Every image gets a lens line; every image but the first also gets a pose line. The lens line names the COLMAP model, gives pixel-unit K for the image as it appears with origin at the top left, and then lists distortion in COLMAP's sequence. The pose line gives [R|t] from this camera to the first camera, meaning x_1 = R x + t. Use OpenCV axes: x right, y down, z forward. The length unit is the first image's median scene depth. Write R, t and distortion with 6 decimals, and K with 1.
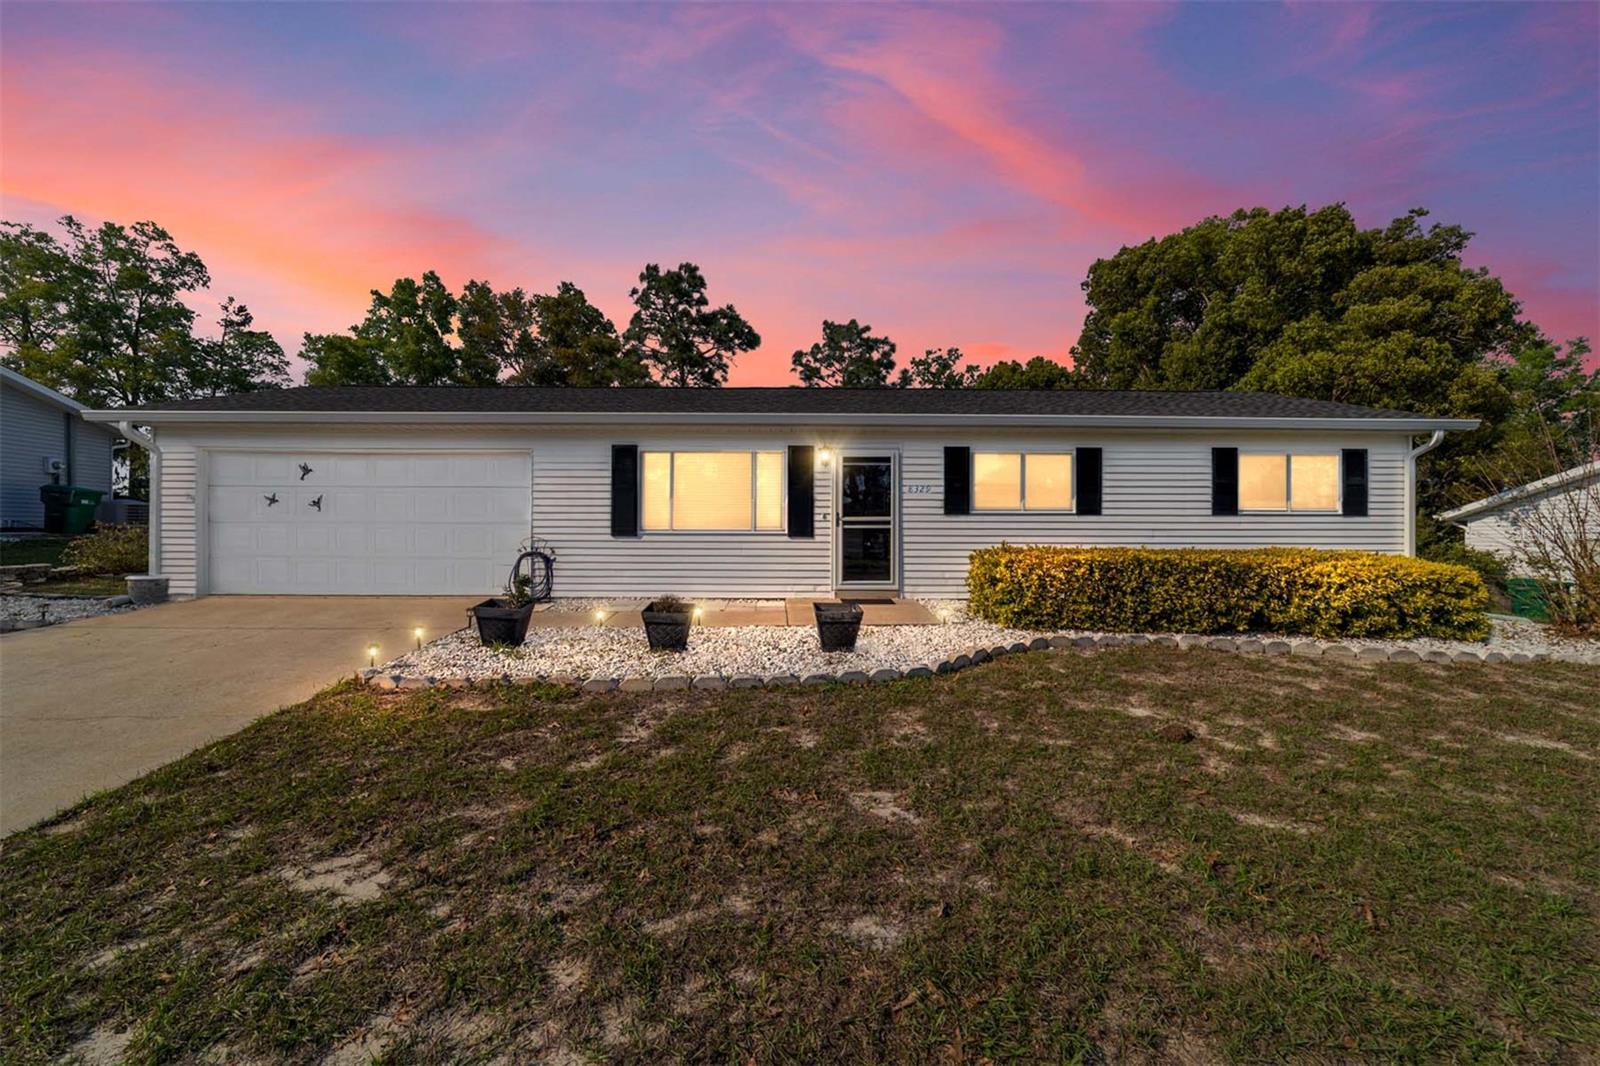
lens RADIAL K [[612.7, 0, 796.0], [0, 612.7, 531.9], [0, 0, 1]] dist [-0.012631, 0.005080]
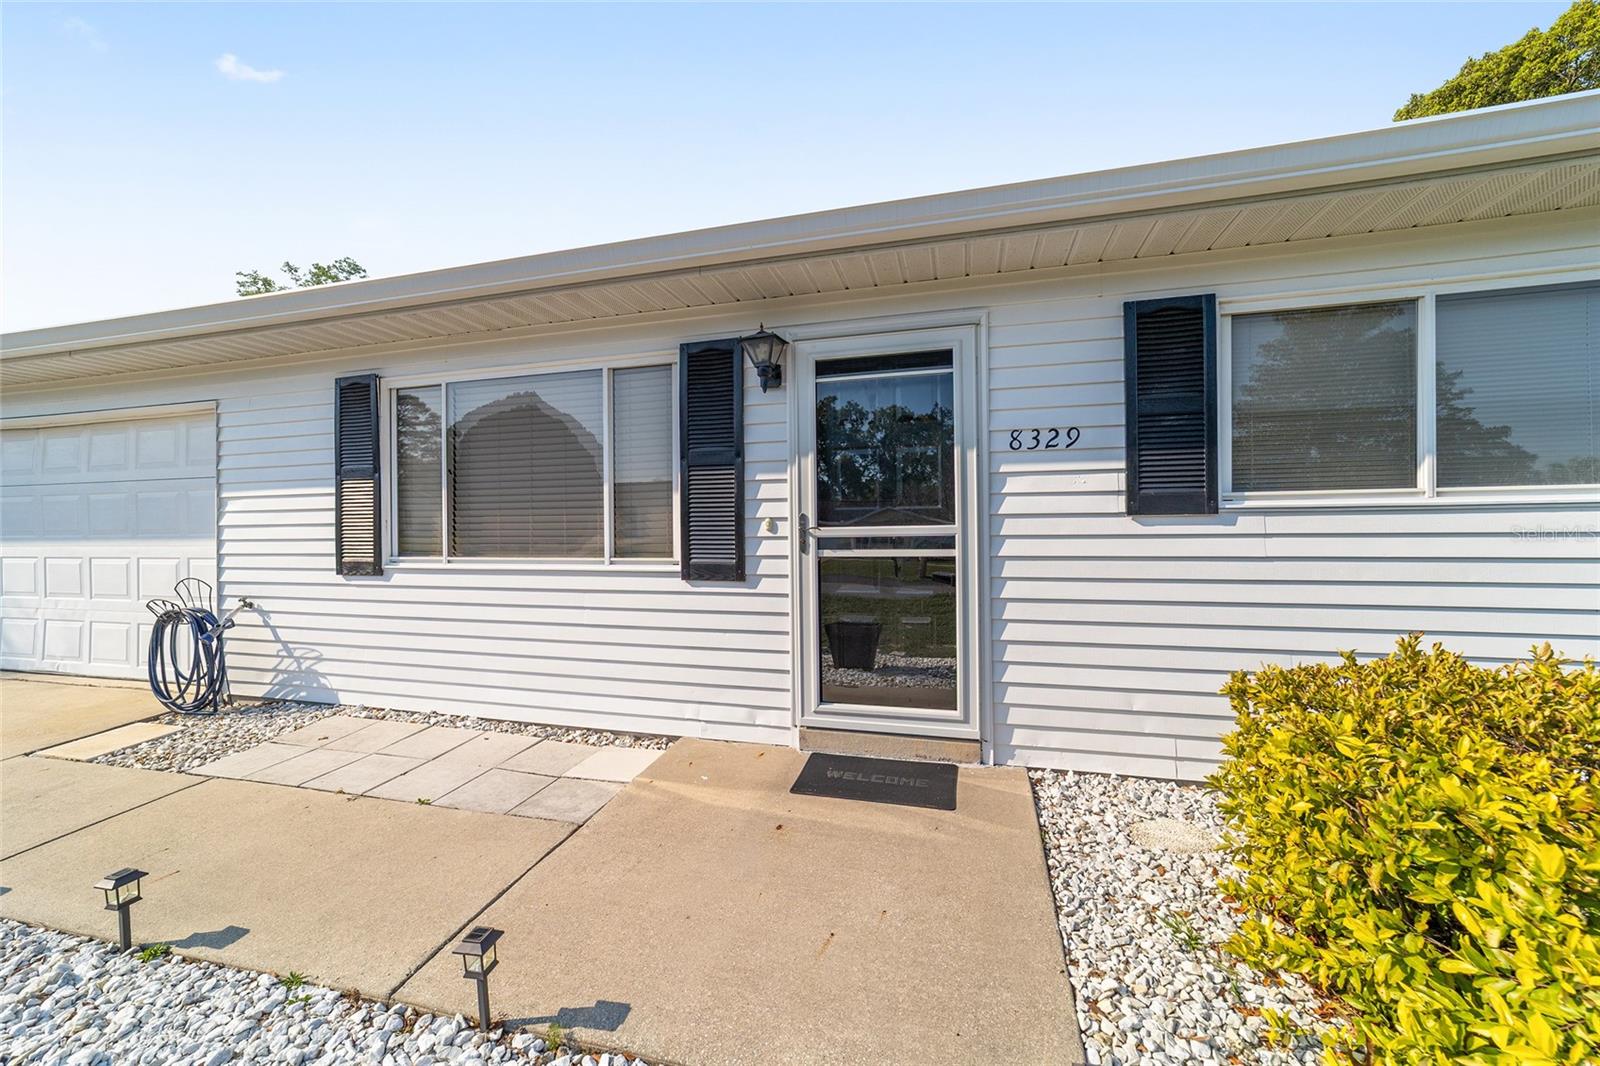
lens RADIAL K [[612.7, 0, 806.4], [0, 612.7, 536.4], [0, 0, 1]] dist [-0.012631, 0.005080]
pose [[0.957098, -0.007649, -0.289663, 0.174038], [0.009753, 0.999936, 0.005820, -0.020882], [0.289599, -0.008395, 0.957111, 0.651334]]
